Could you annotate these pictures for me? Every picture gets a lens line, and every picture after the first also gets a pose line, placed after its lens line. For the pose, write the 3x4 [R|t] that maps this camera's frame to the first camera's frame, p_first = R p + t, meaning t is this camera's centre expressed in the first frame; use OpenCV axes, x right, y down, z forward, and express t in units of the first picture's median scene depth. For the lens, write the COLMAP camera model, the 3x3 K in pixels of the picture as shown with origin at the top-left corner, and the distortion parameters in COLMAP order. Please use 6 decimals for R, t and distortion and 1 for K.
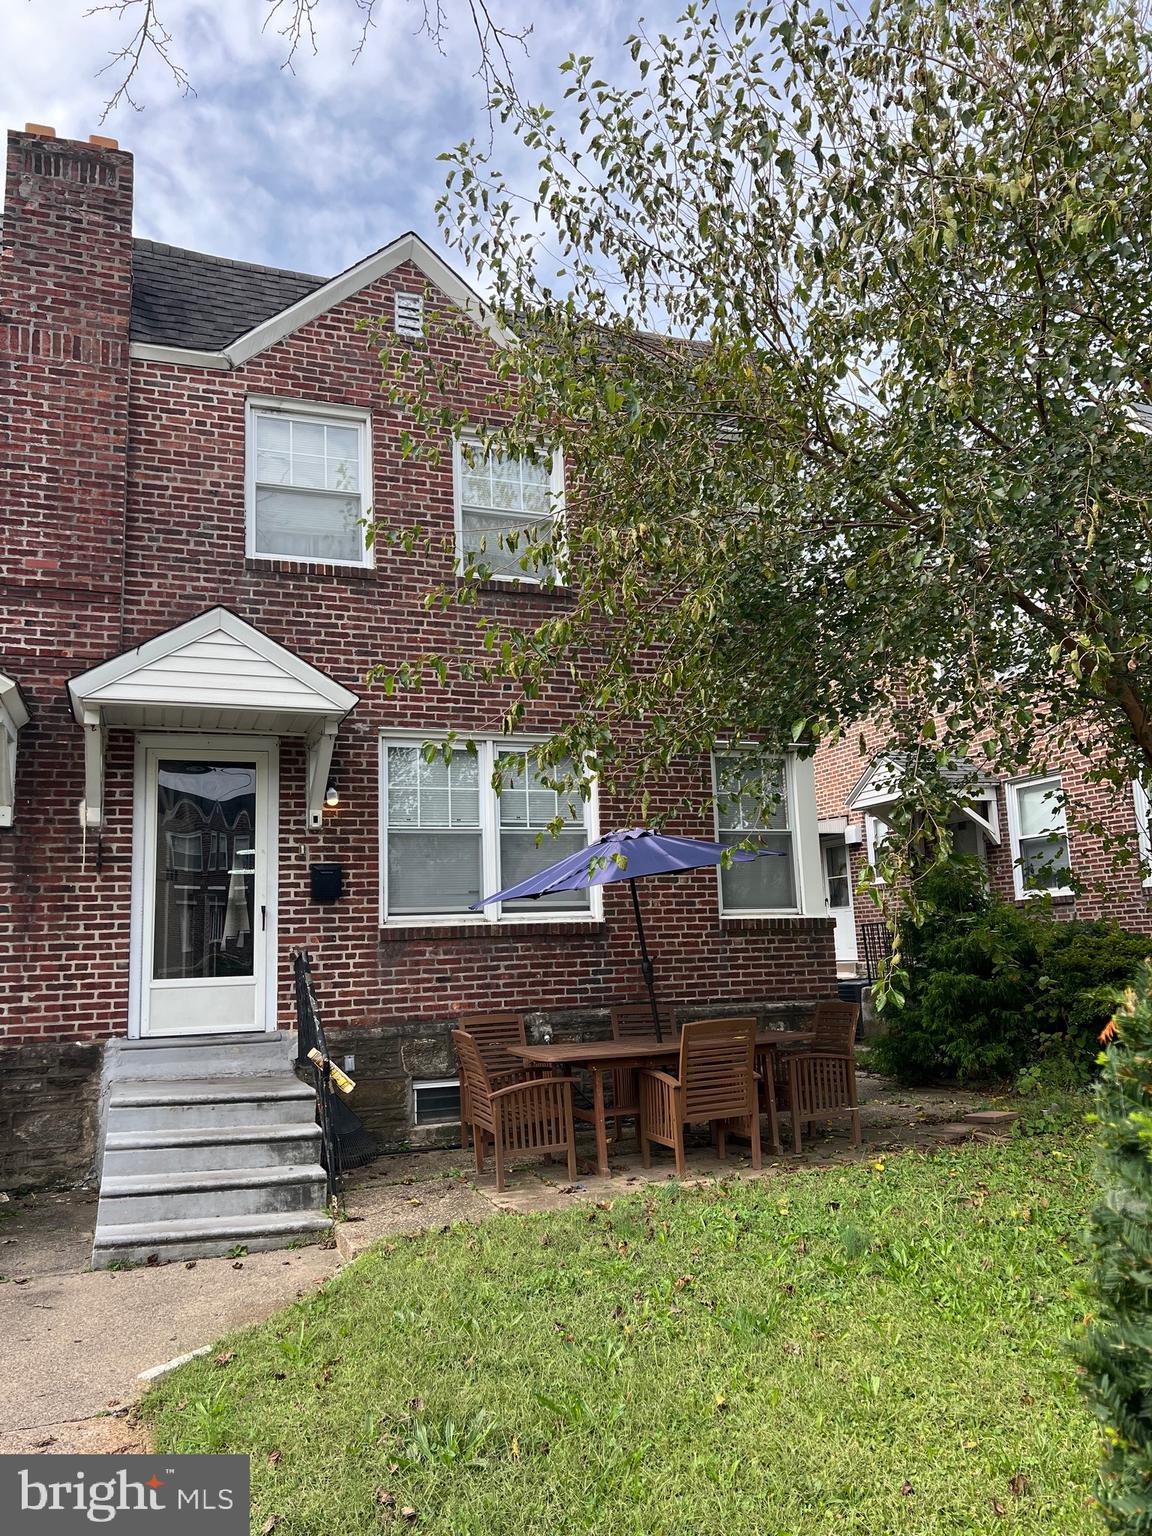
lens RADIAL K [[1154.4, 0, 578.4], [0, 1154.4, 770.9], [0, 0, 1]] dist [0.014527, 0.000392]
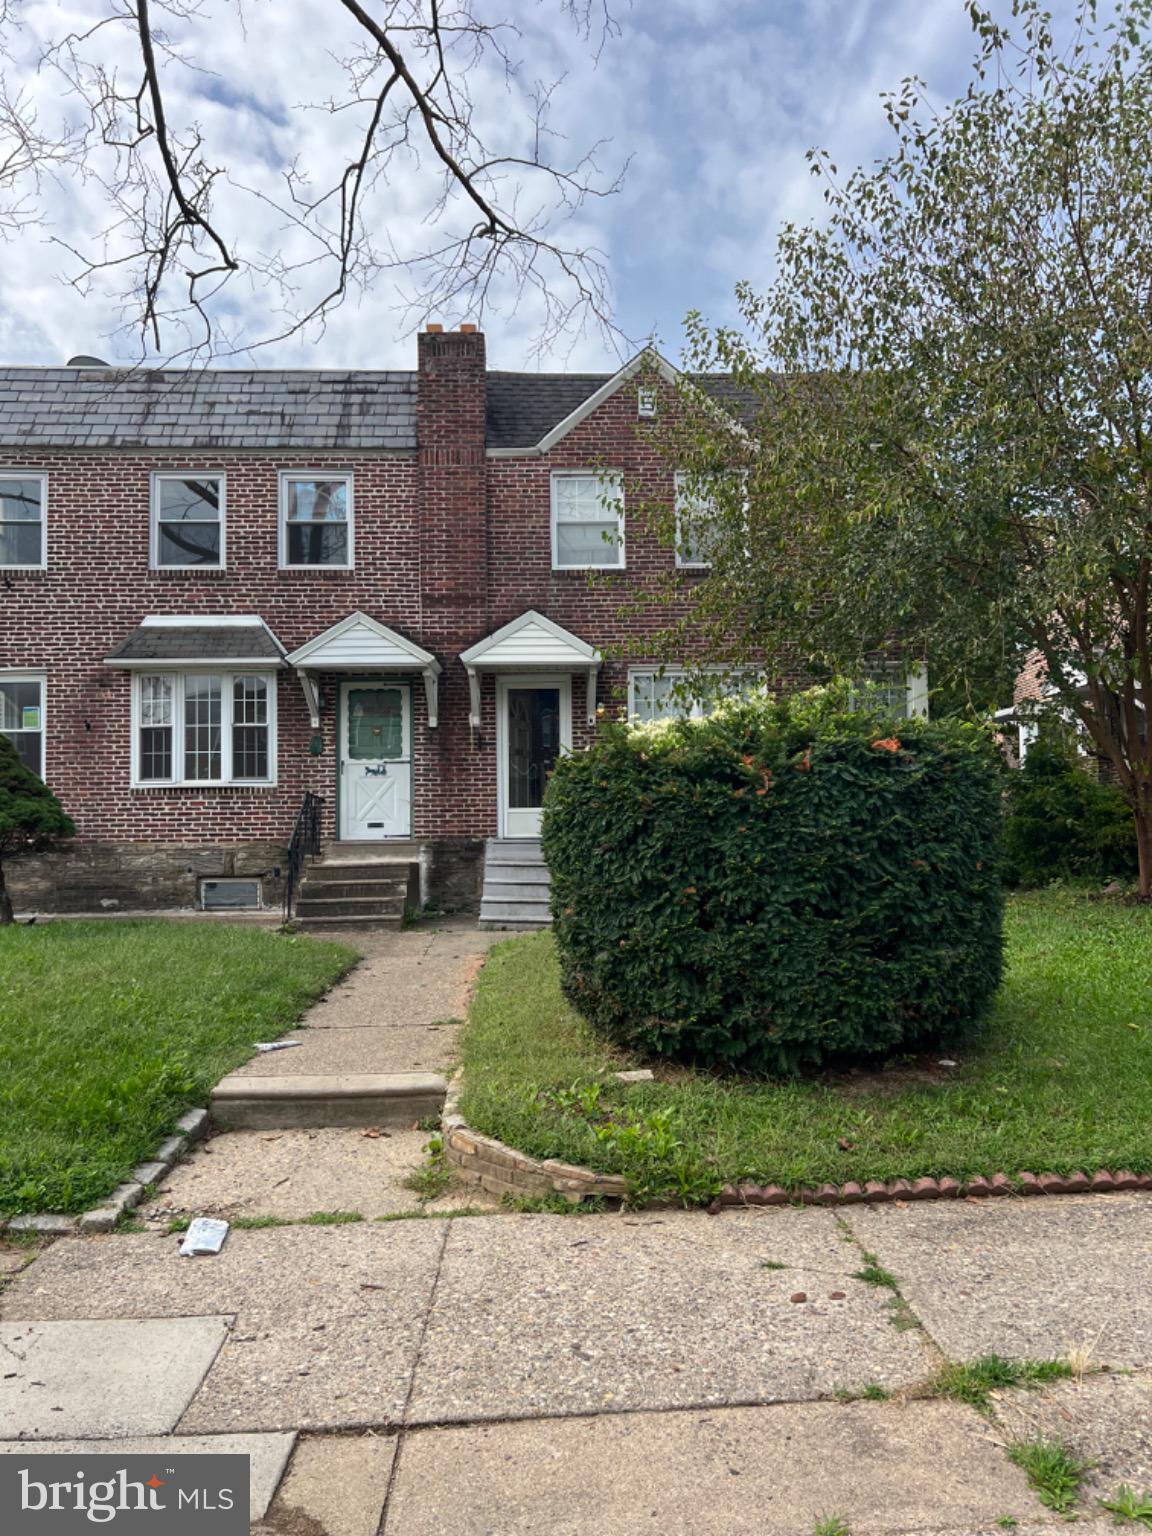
lens RADIAL K [[1154.4, 0, 576.1], [0, 1154.4, 766.8], [0, 0, 1]] dist [0.014527, 0.000392]
pose [[0.943389, 0.003706, -0.331666, 0.330562], [0.033754, 0.993674, 0.107113, -0.076672], [0.329965, -0.112244, 0.937296, -0.660128]]
